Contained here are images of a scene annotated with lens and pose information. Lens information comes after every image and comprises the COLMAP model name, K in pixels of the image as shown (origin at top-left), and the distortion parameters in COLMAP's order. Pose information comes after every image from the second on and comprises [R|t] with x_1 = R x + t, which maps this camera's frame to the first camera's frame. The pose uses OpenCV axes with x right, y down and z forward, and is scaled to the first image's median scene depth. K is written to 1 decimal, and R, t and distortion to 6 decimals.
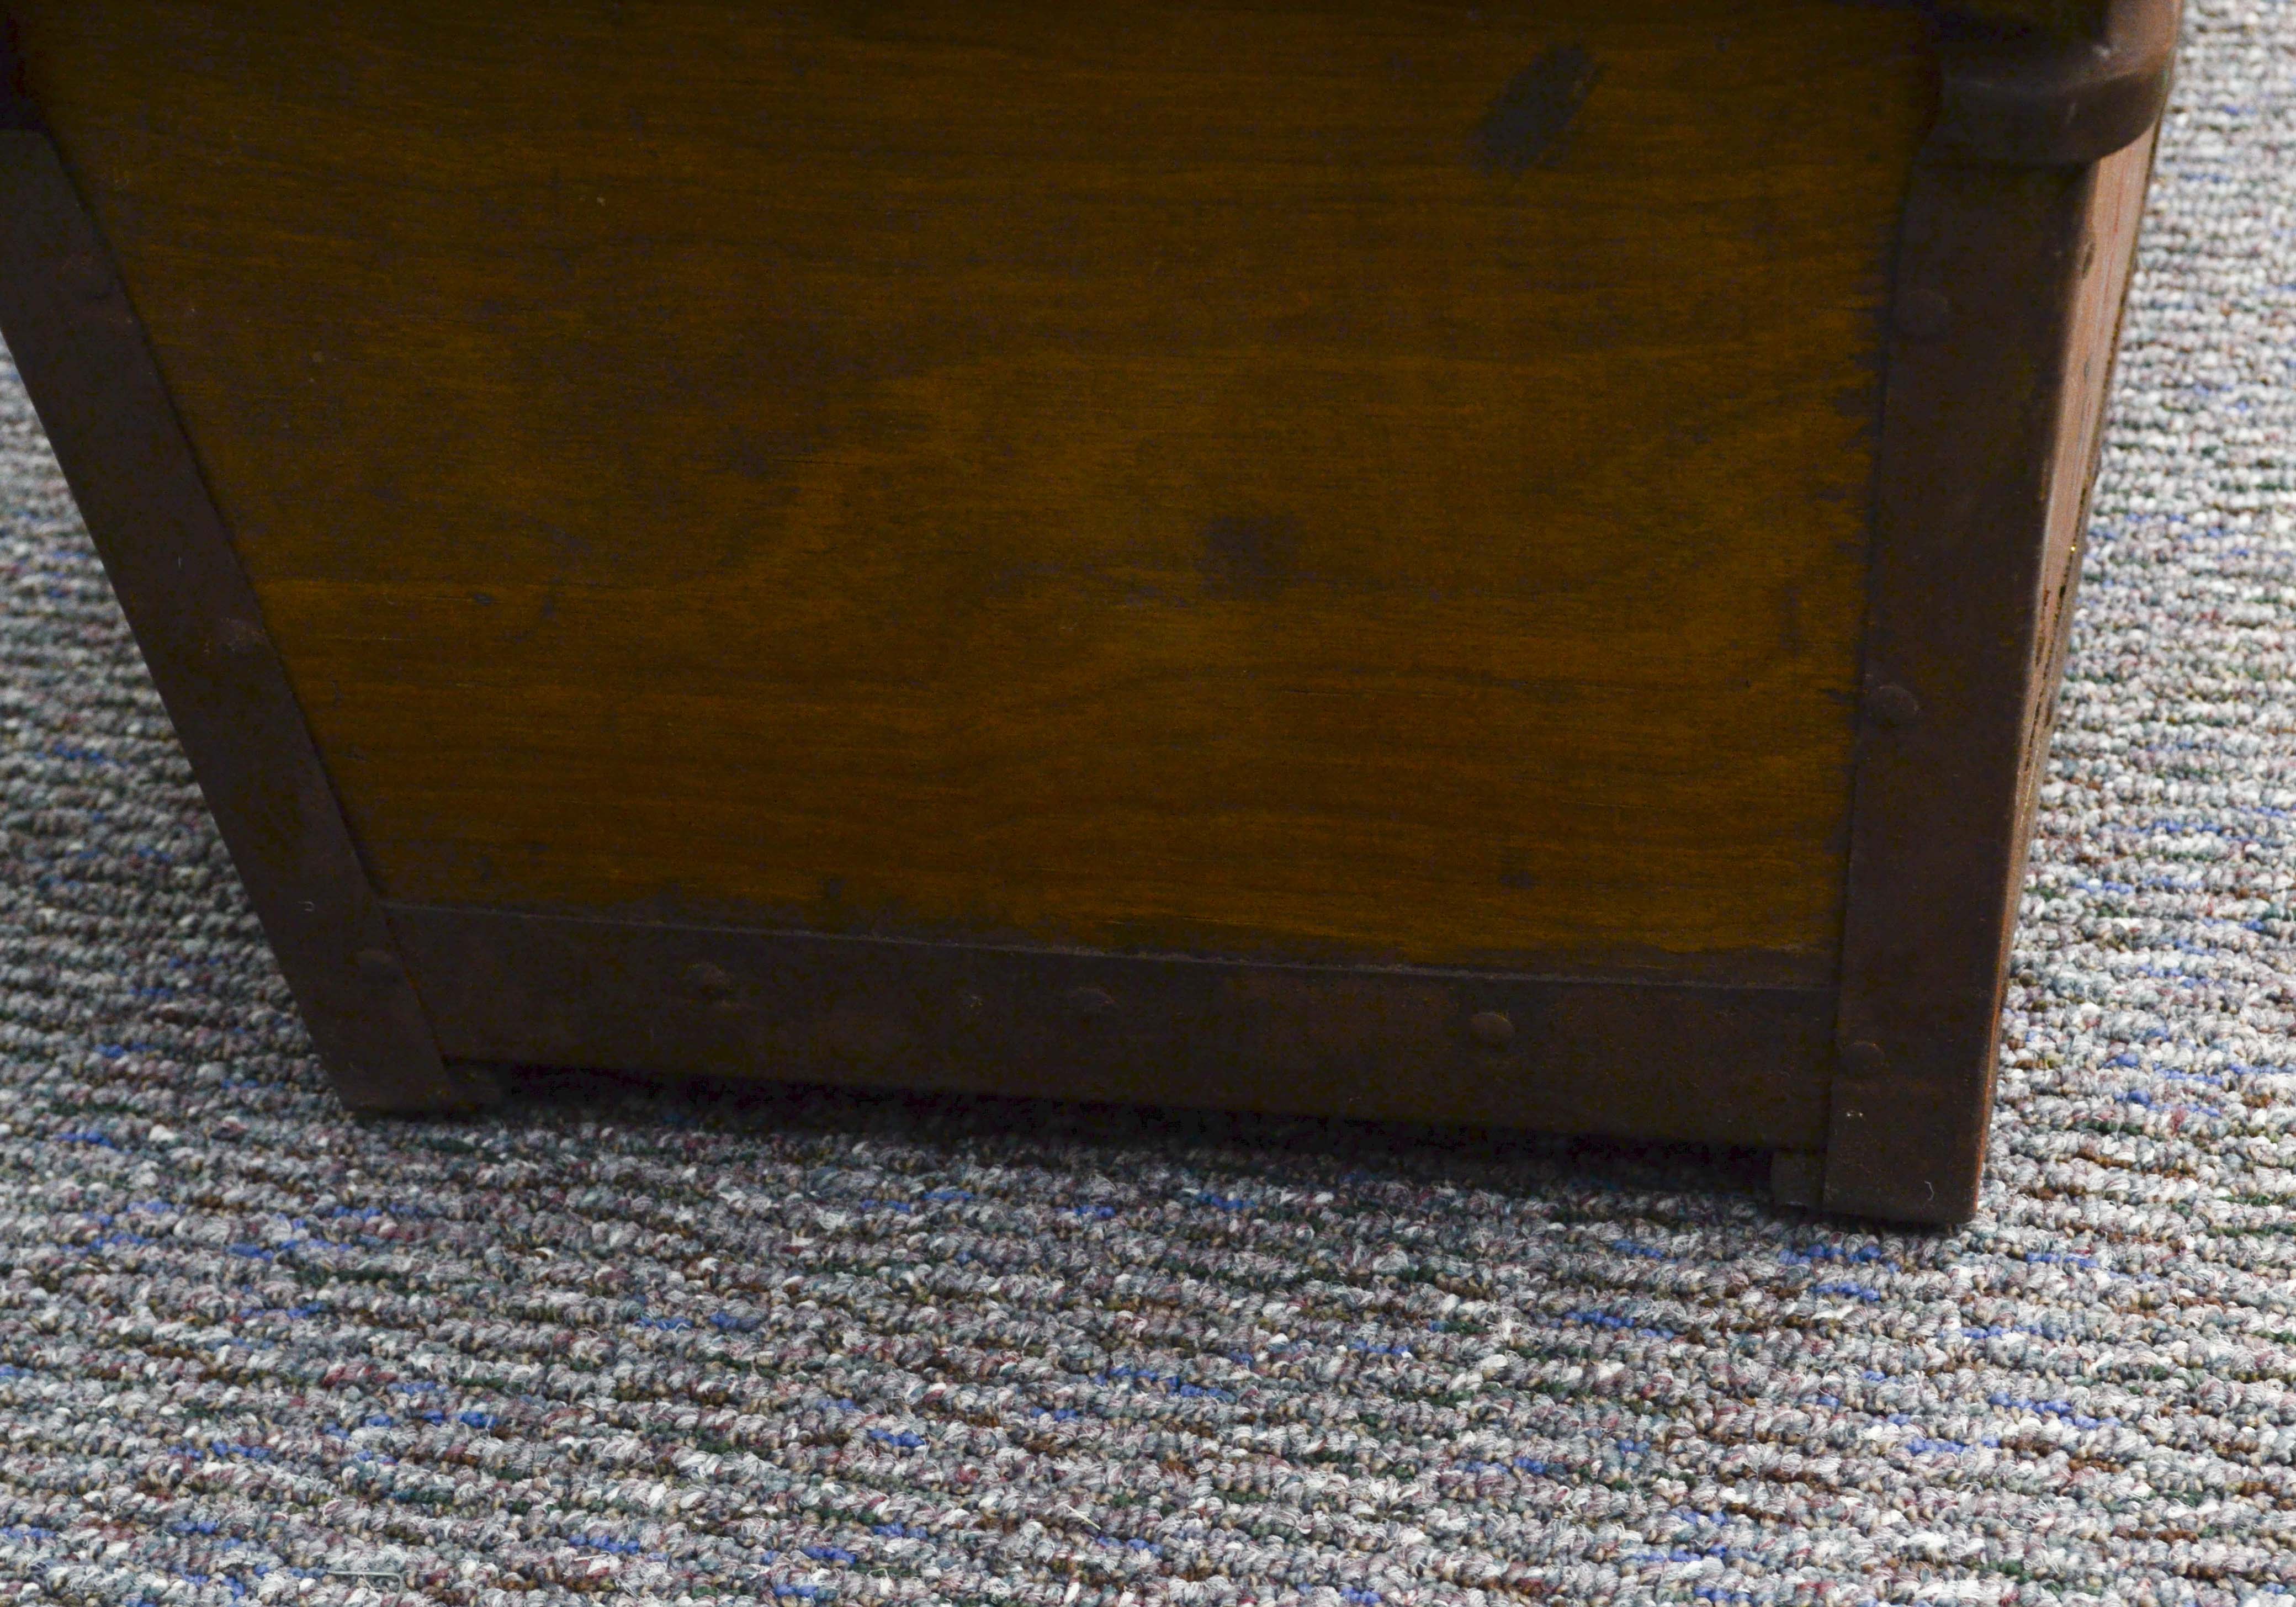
lens RADIAL K [[4767.9, 0, 1172.1], [0, 4767.9, 905.8], [0, 0, 1]] dist [0.015817, 0.000000]
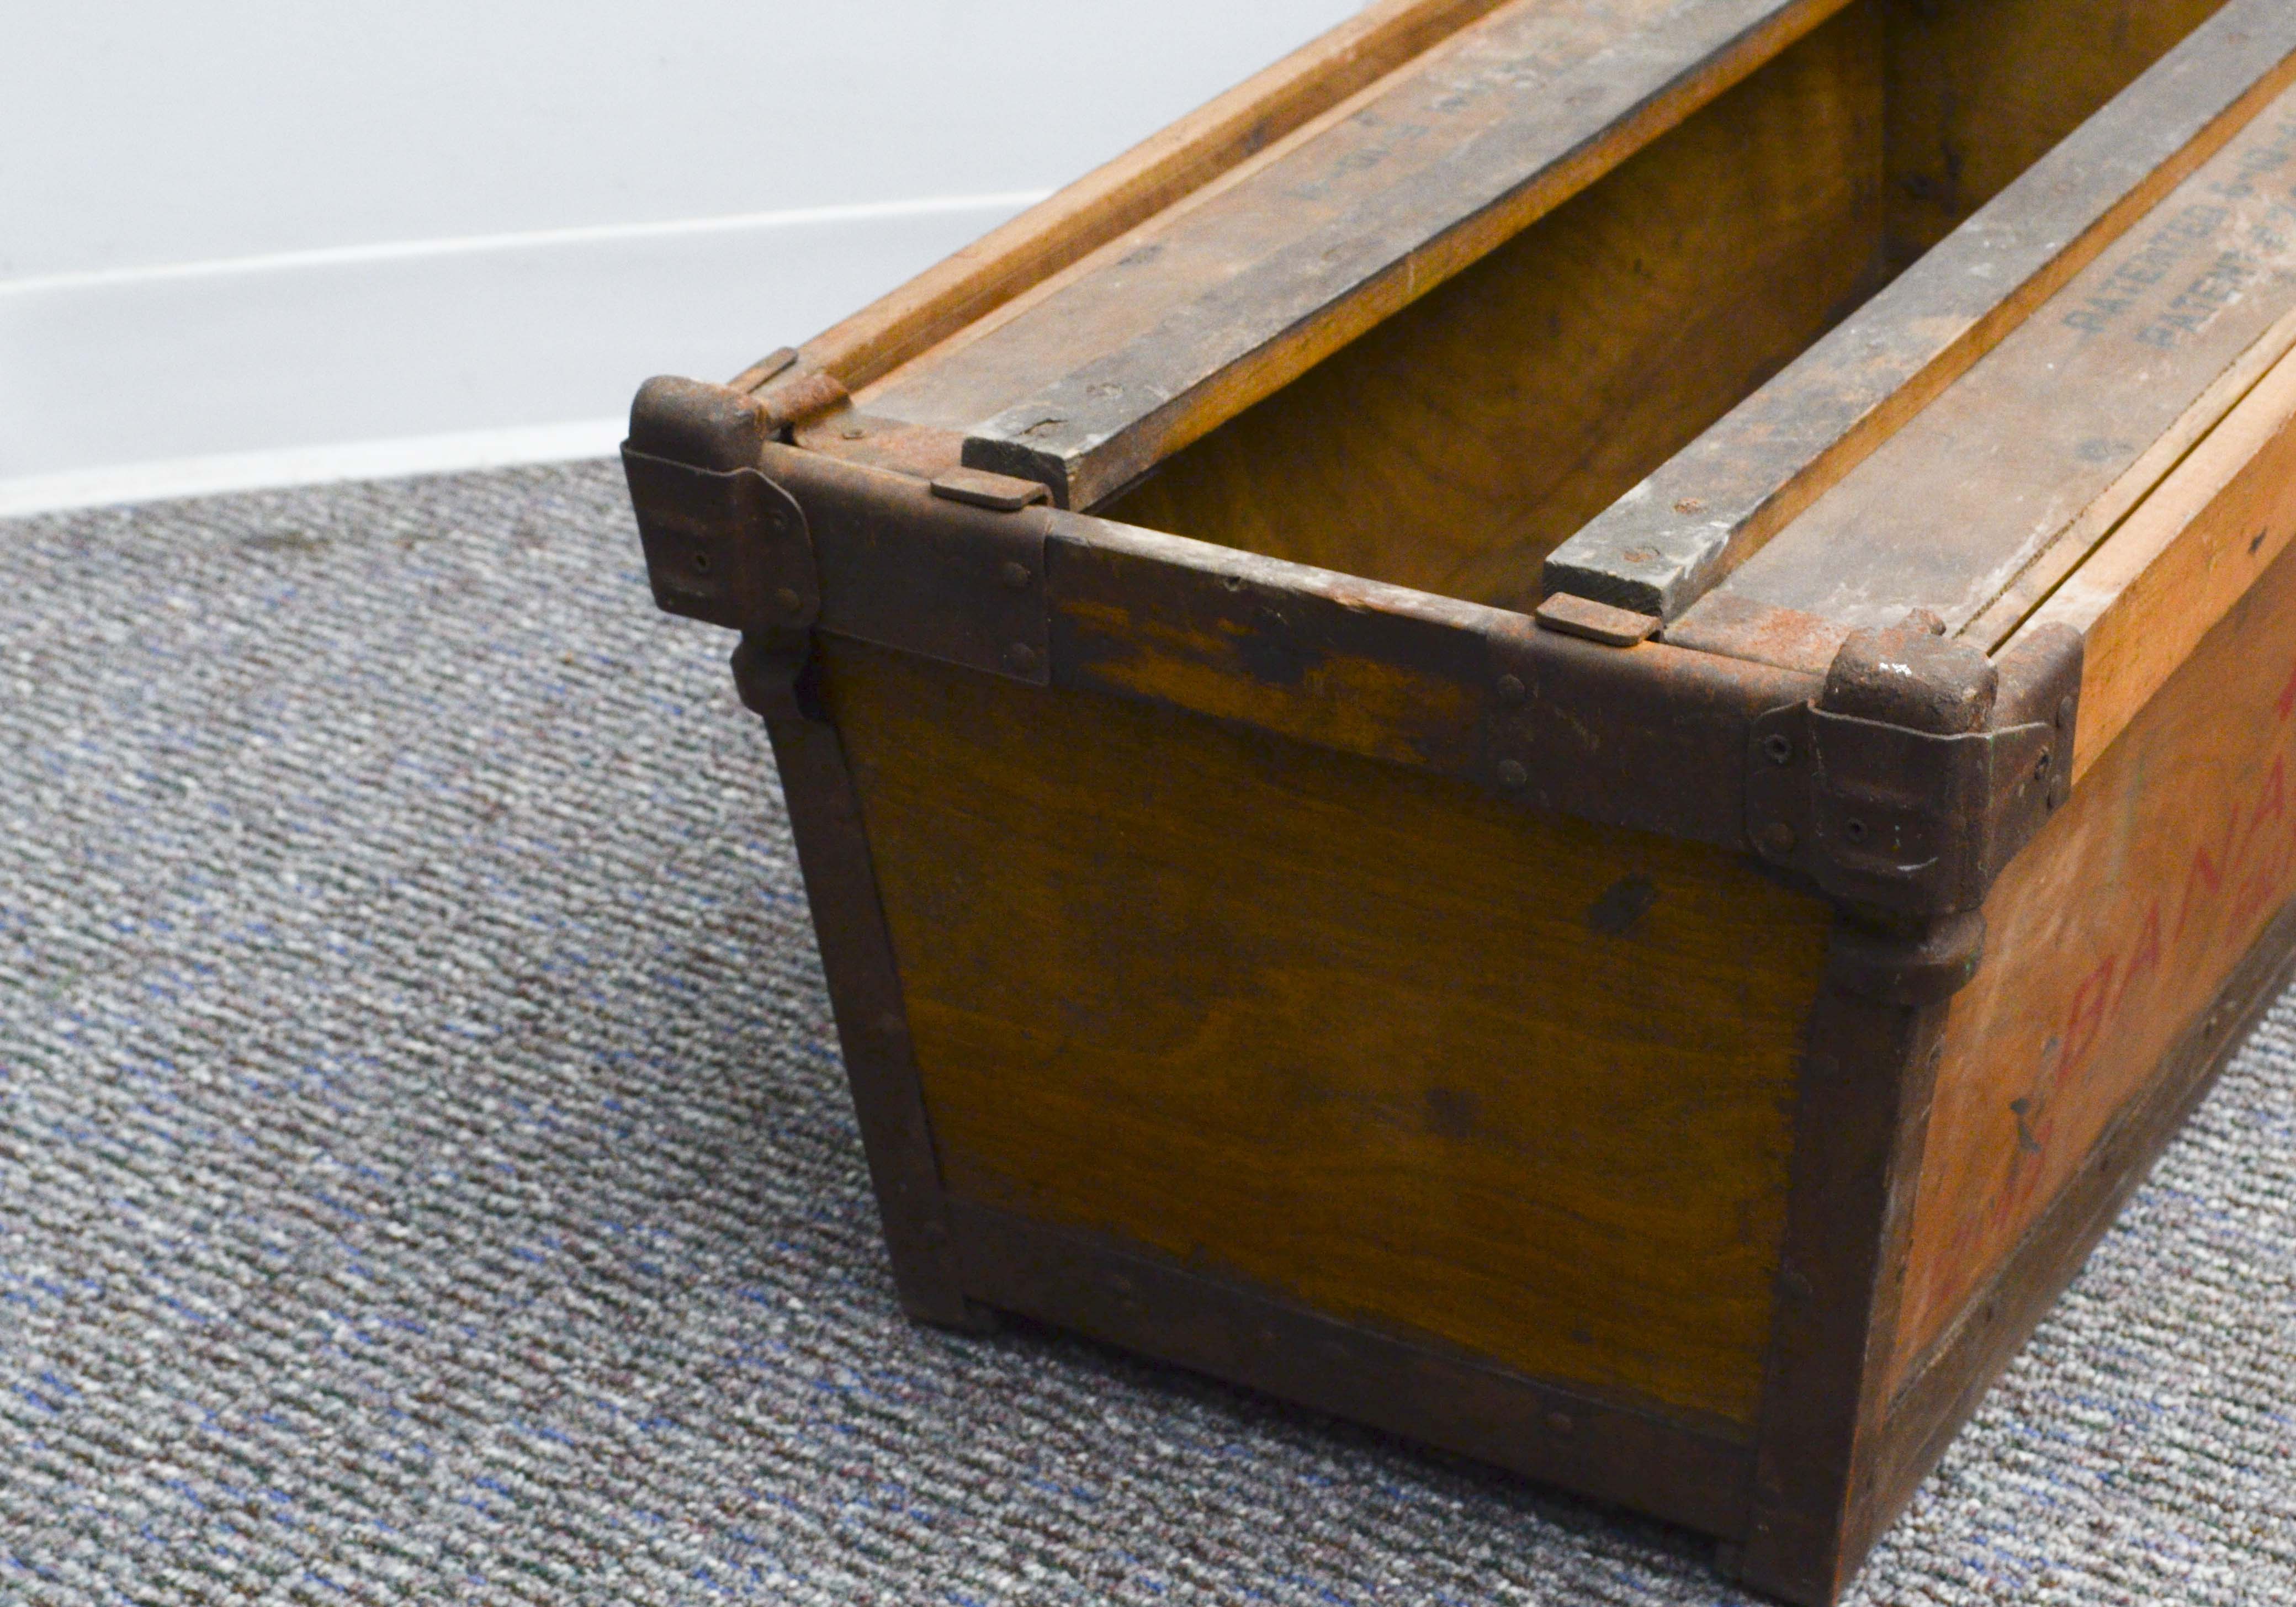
lens RADIAL K [[4713.4, 0, 1154.1], [0, 4713.4, 793.7], [0, 0, 1]] dist [0.004436, 0.000000]
pose [[0.956694, 0.201930, -0.209669, 0.220698], [-0.218996, 0.973792, -0.061400, -0.052850], [0.191776, 0.104658, 0.975843, -0.598703]]
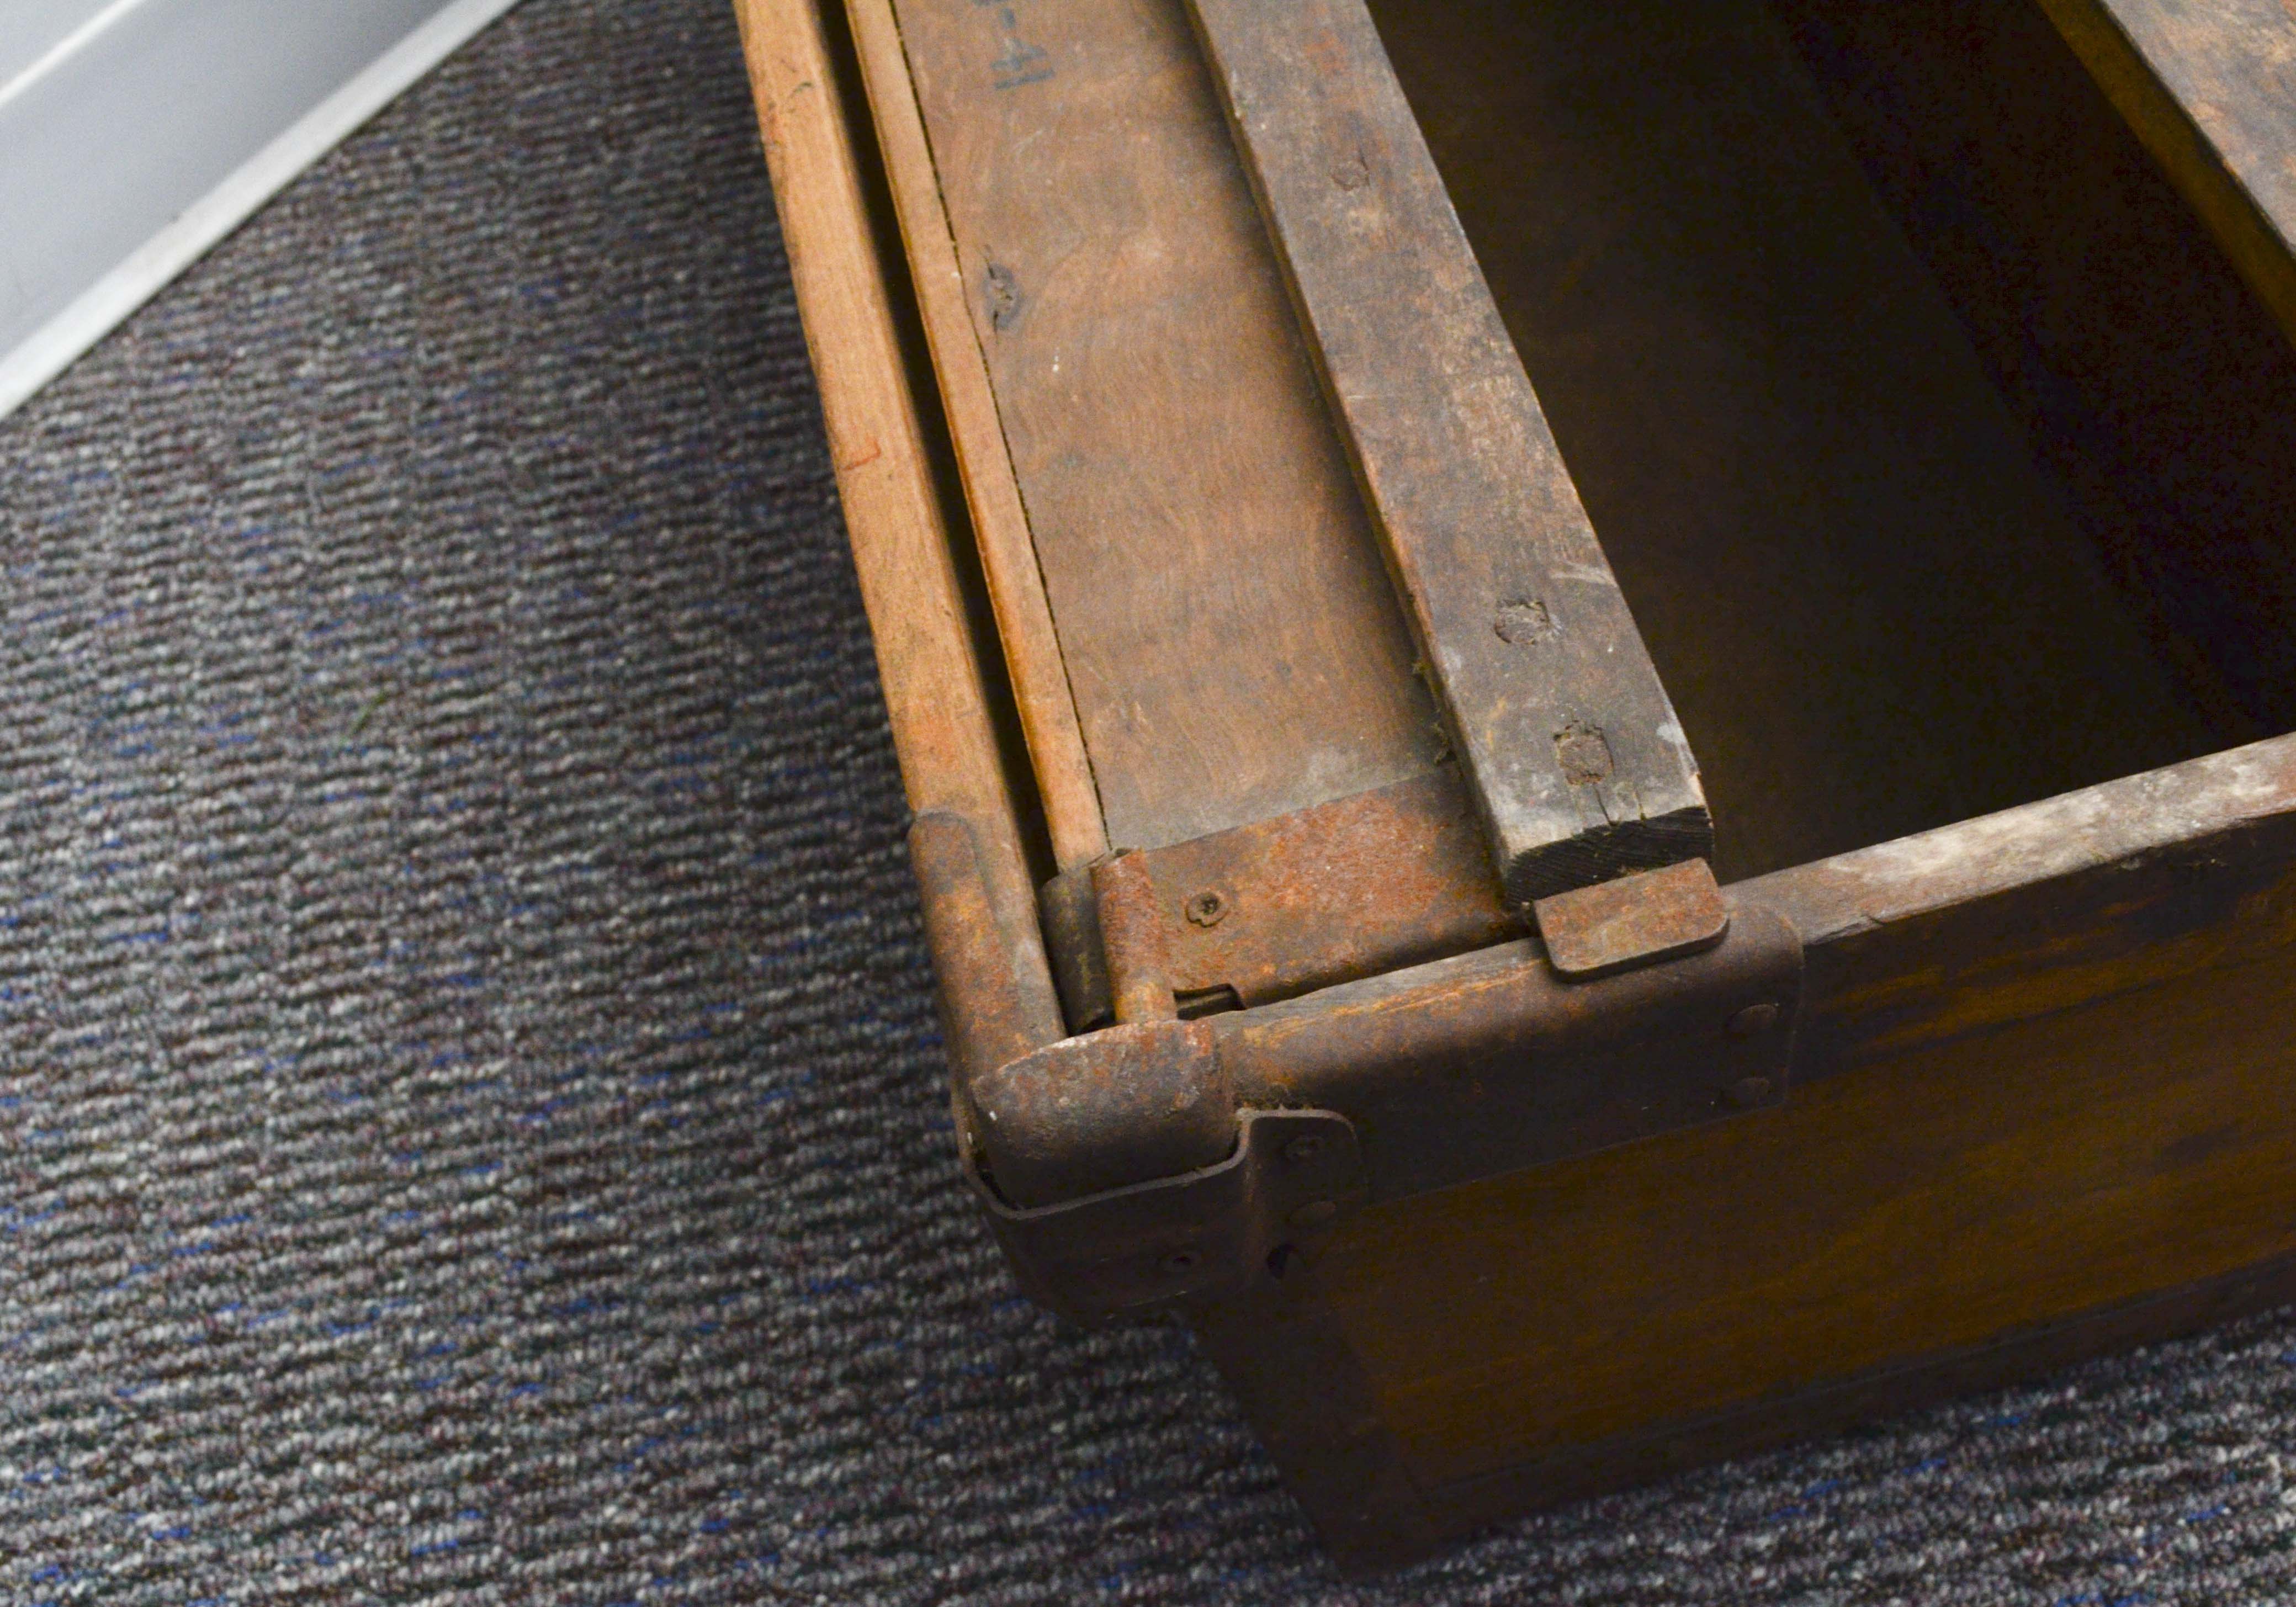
lens RADIAL K [[2791.5, 0, 1148.1], [0, 2791.5, 818.6], [0, 0, 1]] dist [-0.055909, 0.000000]
pose [[0.893634, -0.366421, 0.259140, -0.366953], [0.283342, 0.908418, 0.307400, -0.427420], [-0.348045, -0.201278, 0.915615, 0.380556]]
